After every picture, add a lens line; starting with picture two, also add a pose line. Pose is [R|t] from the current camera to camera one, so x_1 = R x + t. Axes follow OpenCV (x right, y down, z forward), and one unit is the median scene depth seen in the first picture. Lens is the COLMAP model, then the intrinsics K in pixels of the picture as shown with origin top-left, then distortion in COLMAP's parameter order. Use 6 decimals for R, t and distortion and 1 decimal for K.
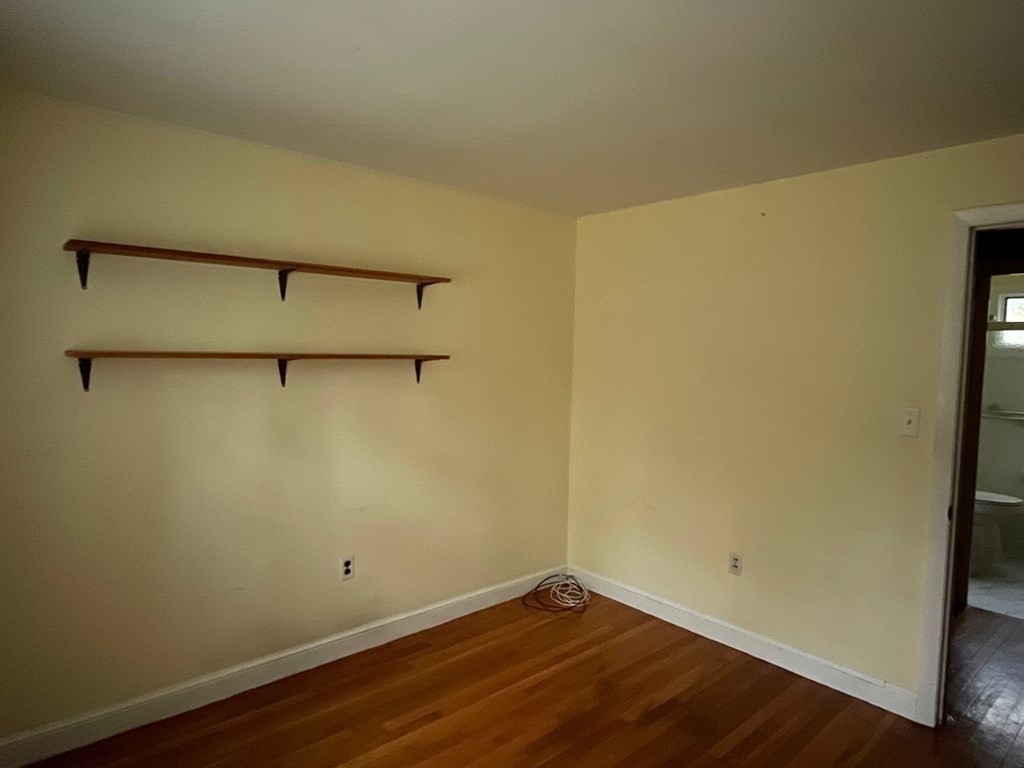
lens RADIAL K [[623.2, 0, 510.3], [0, 623.2, 384.2], [0, 0, 1]] dist [0.001482, -0.004229]
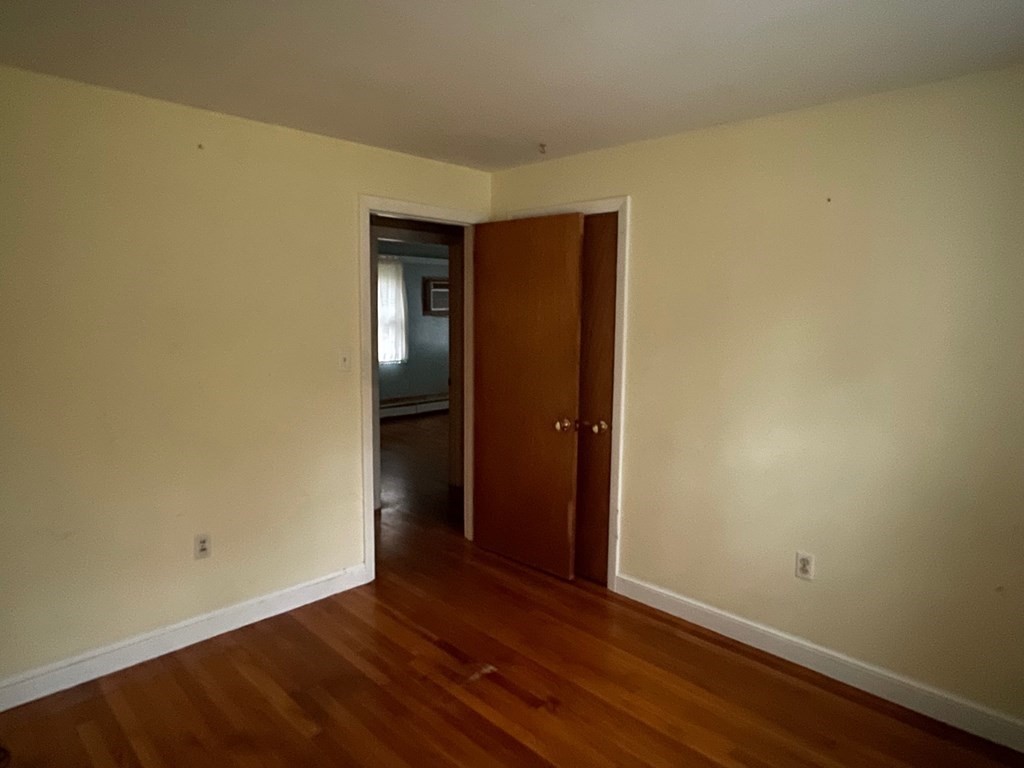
lens RADIAL K [[623.2, 0, 511.0], [0, 623.2, 384.8], [0, 0, 1]] dist [0.001482, -0.004229]
pose [[-0.058887, -0.148328, 0.987183, -0.568112], [0.045304, 0.987483, 0.151076, -0.055448], [-0.997236, 0.053620, -0.051430, 0.686658]]
